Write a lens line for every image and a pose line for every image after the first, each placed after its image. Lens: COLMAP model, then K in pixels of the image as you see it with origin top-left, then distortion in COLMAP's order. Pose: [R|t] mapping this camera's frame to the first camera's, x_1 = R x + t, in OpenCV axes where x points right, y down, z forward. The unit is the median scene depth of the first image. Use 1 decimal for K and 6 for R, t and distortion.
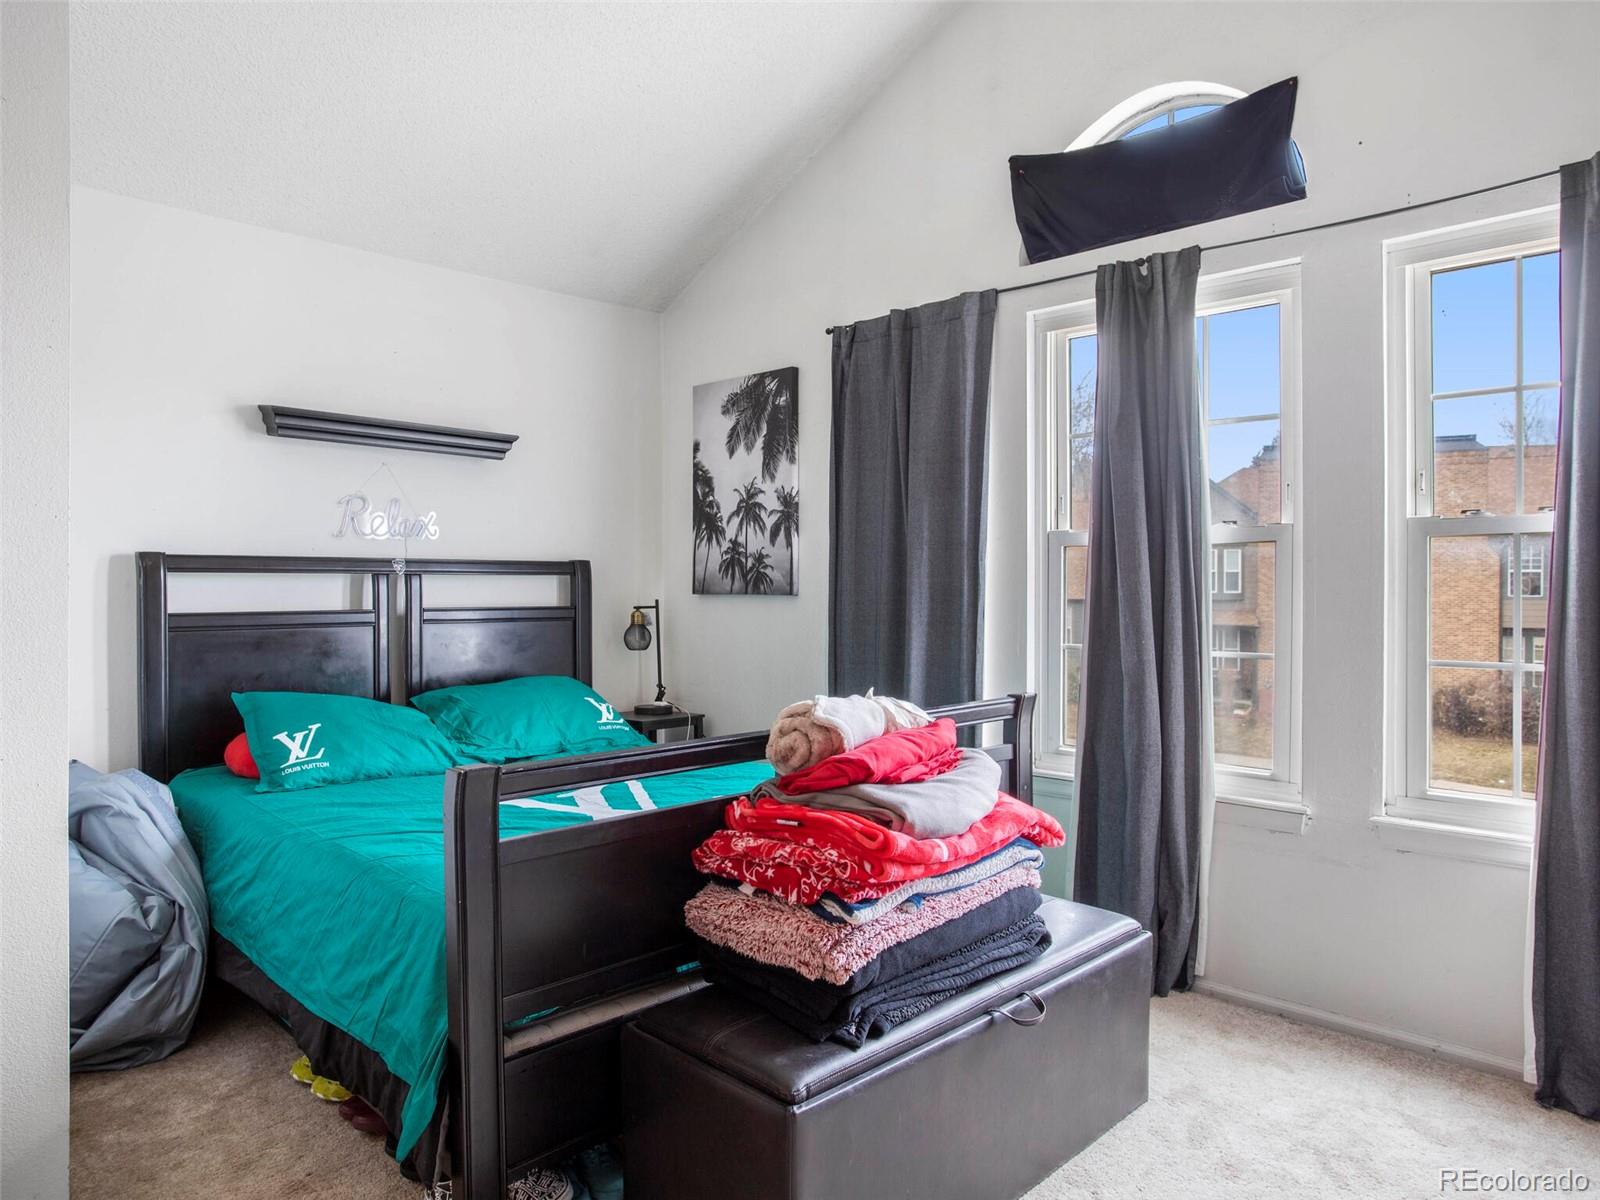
lens RADIAL K [[1030.3, 0, 800.0], [0, 1030.3, 600.0], [0, 0, 1]] dist [-0.102830, 0.000193]
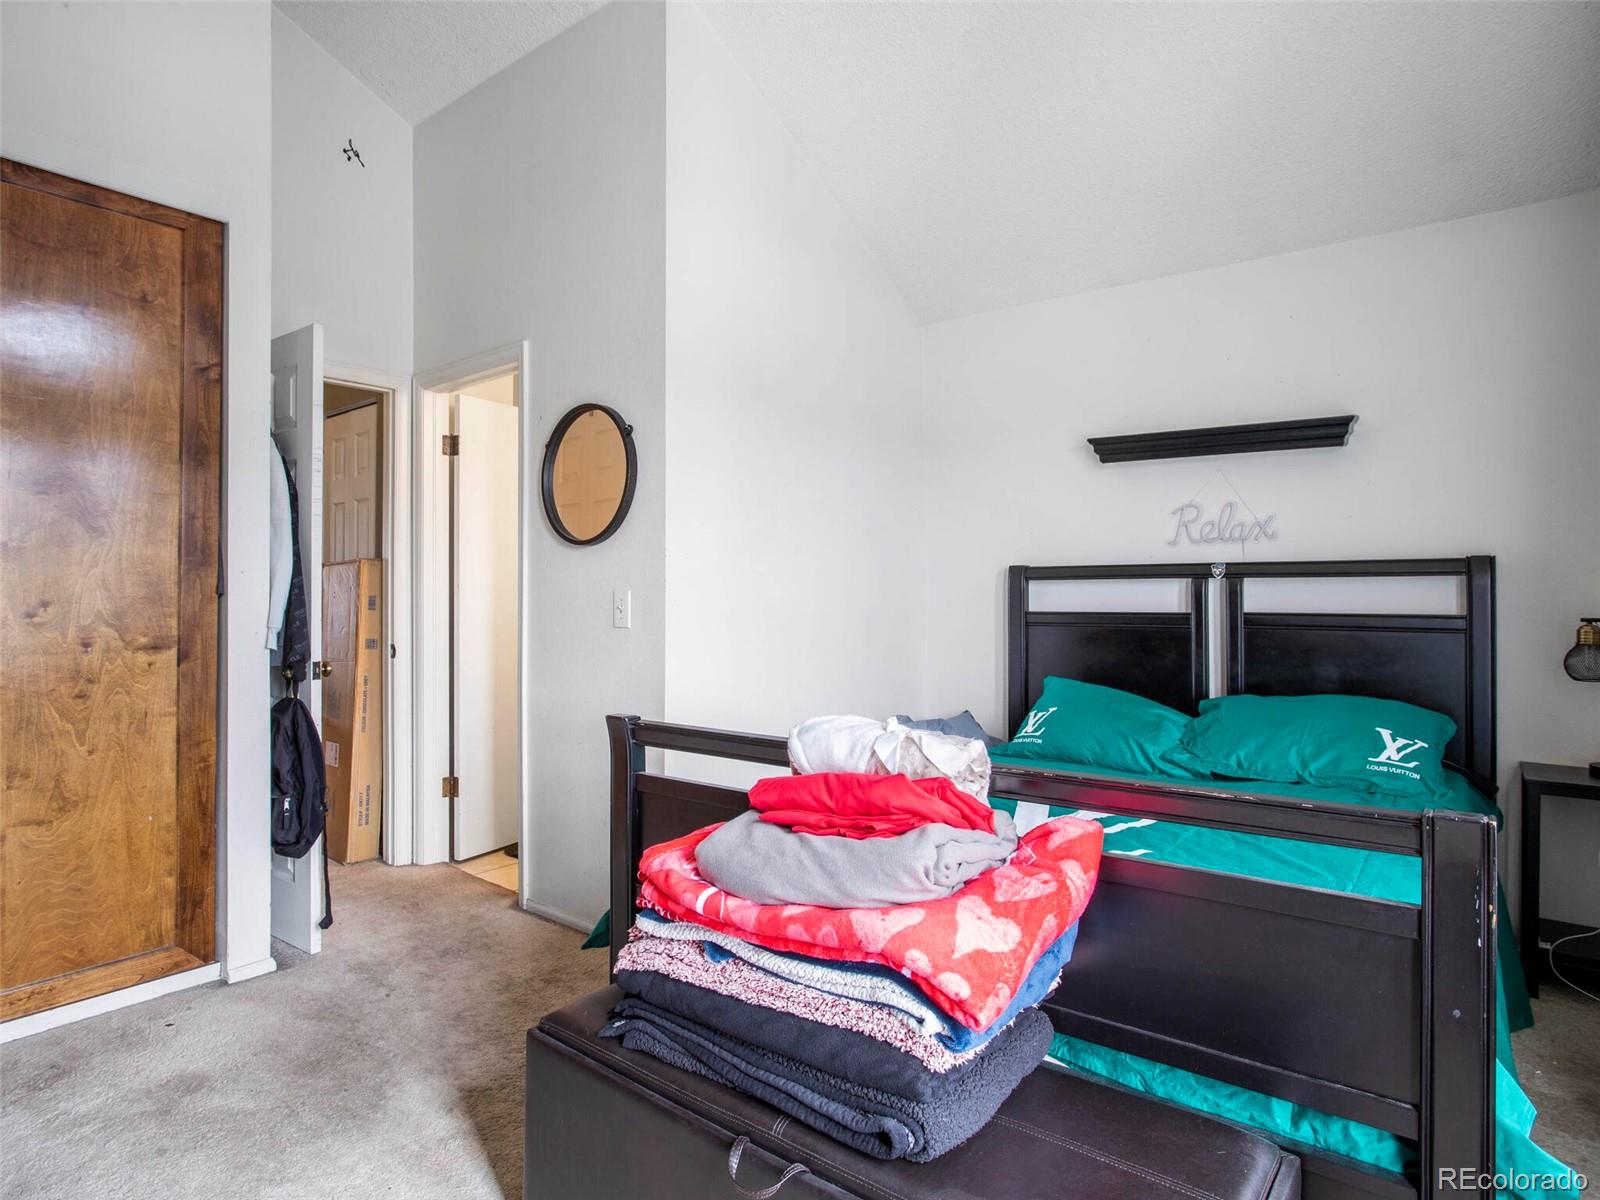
lens RADIAL K [[879.4, 0, 781.5], [0, 879.4, 595.3], [0, 0, 1]] dist [-0.067904, 0.023980]
pose [[0.109645, 0.004671, -0.993960, 0.430826], [-0.010399, 0.999940, 0.003552, -0.007200], [0.993916, 0.009946, 0.109687, 0.484890]]
